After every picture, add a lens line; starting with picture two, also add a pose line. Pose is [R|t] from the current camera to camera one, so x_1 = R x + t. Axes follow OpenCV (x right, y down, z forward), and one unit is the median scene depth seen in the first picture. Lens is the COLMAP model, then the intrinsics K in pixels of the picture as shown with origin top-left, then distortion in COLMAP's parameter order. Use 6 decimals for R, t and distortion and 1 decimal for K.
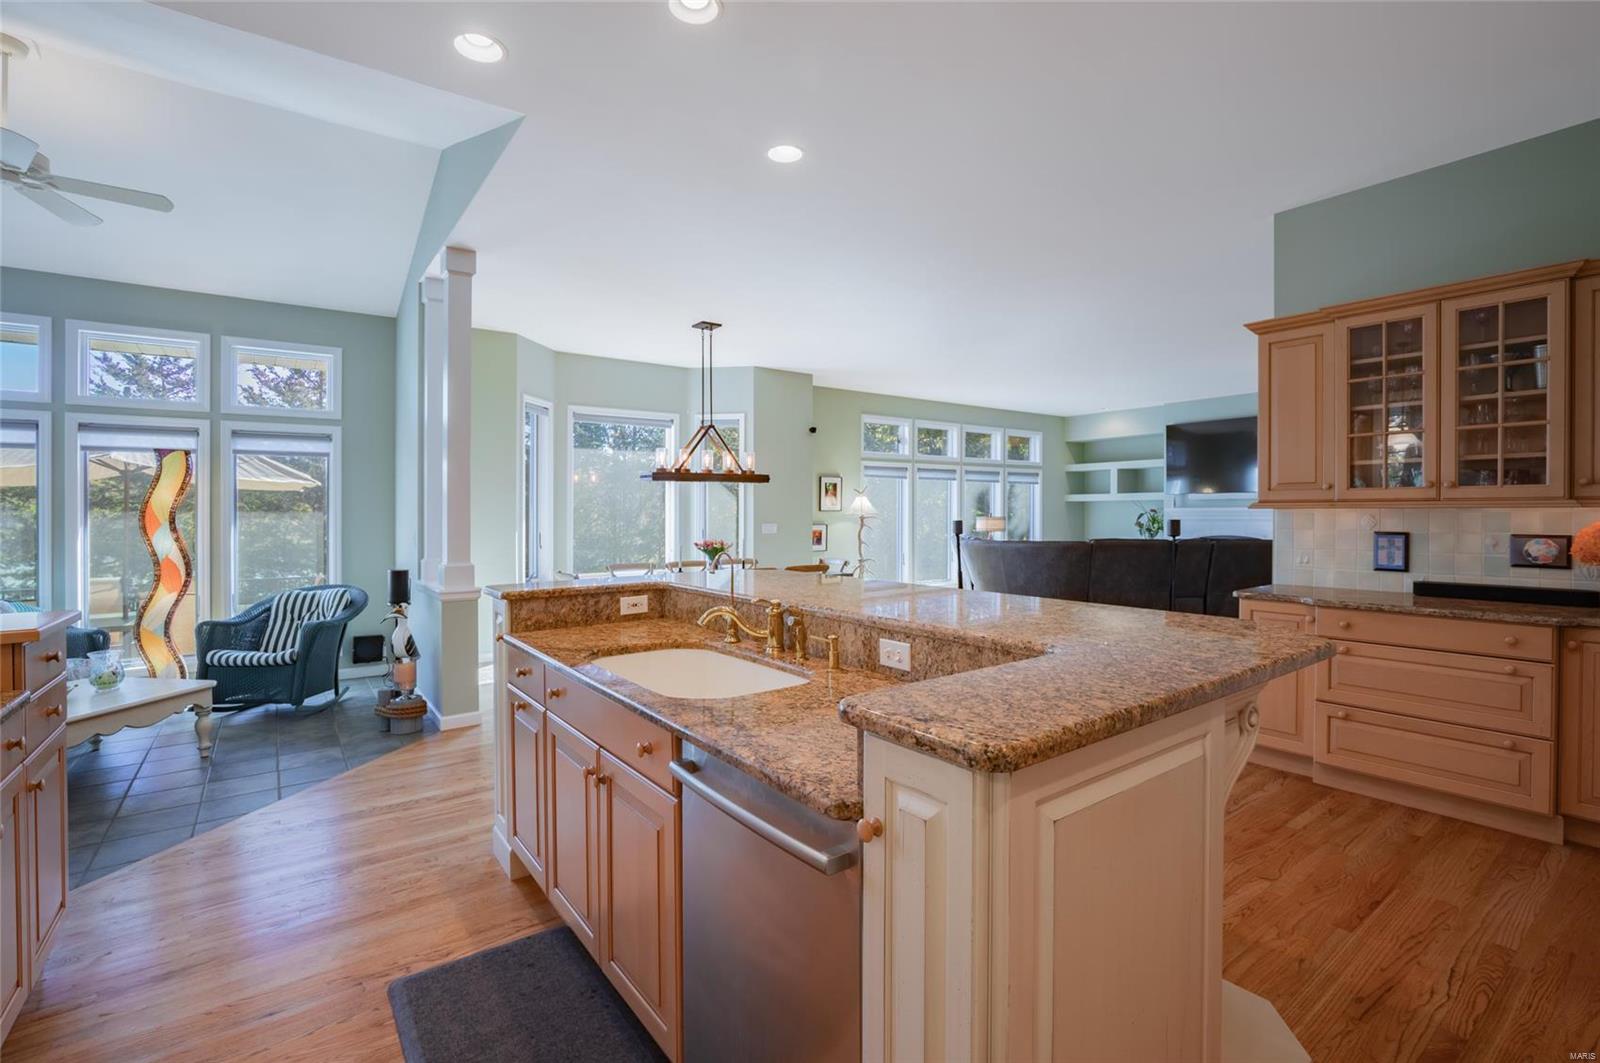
lens RADIAL K [[737.5, 0, 831.7], [0, 737.5, 518.7], [0, 0, 1]] dist [-0.017160, 0.001348]
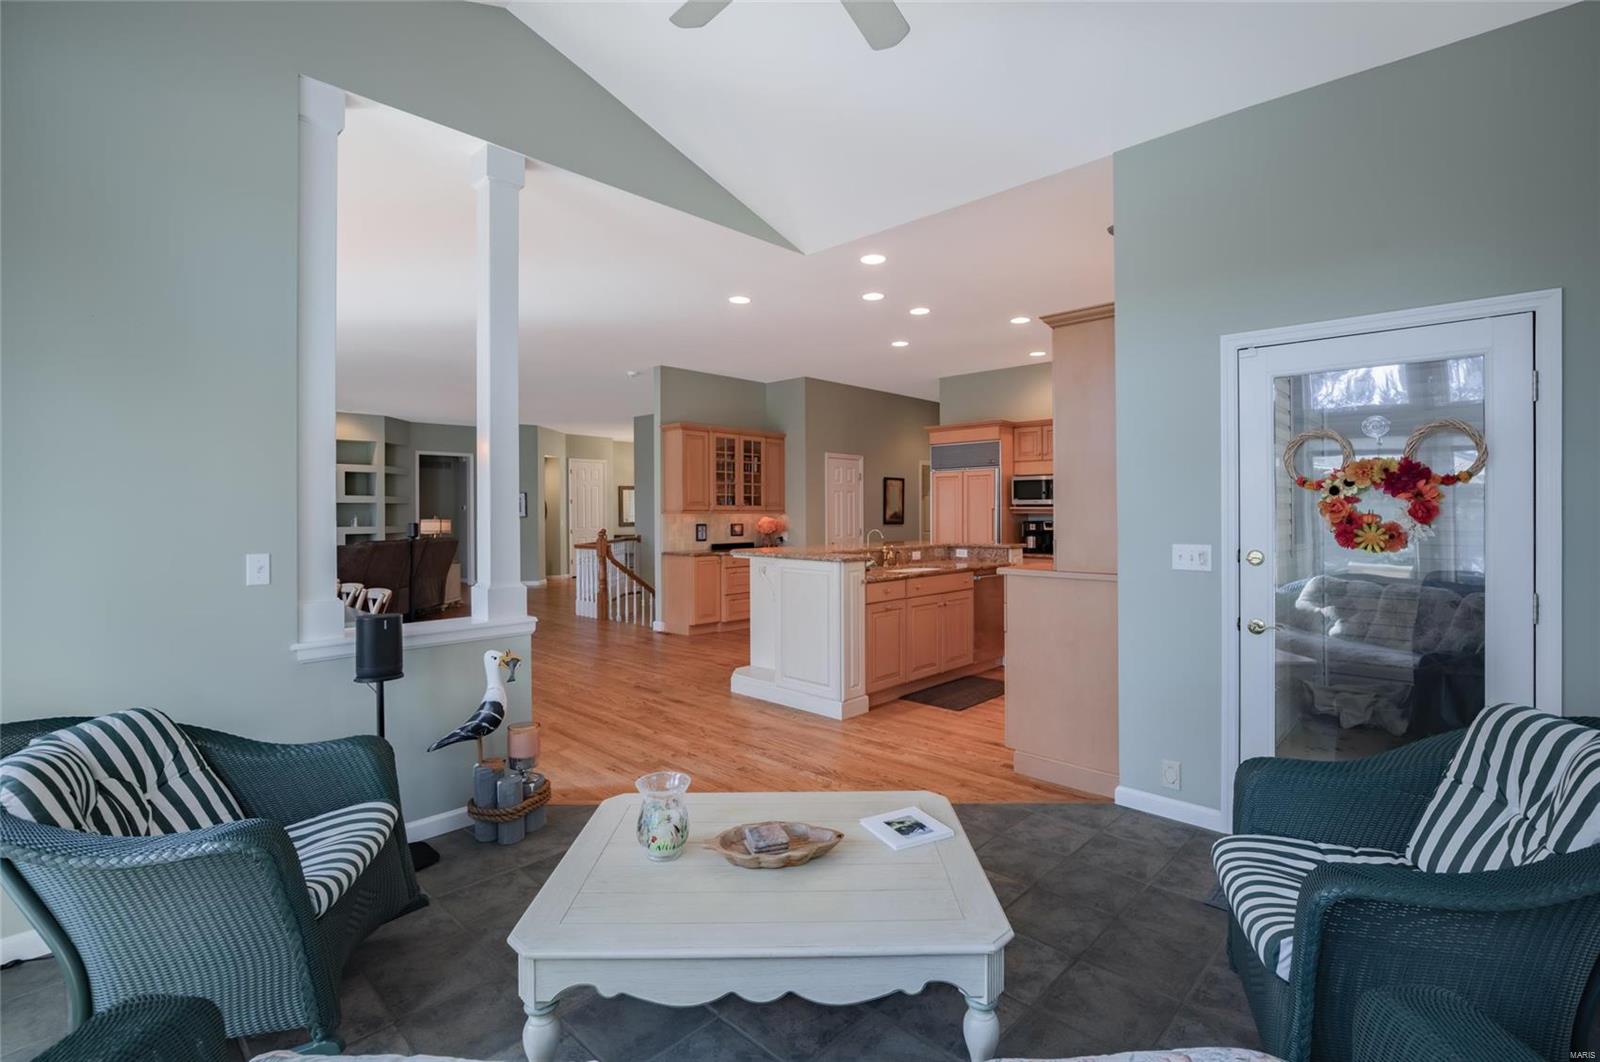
lens RADIAL K [[737.5, 0, 805.6], [0, 737.5, 530.0], [0, 0, 1]] dist [-0.017160, 0.001348]
pose [[-0.181747, -0.003306, 0.983340, -1.791811], [0.013308, 0.999895, 0.005822, 0.031061], [-0.983255, 0.014144, -0.181684, 1.210227]]
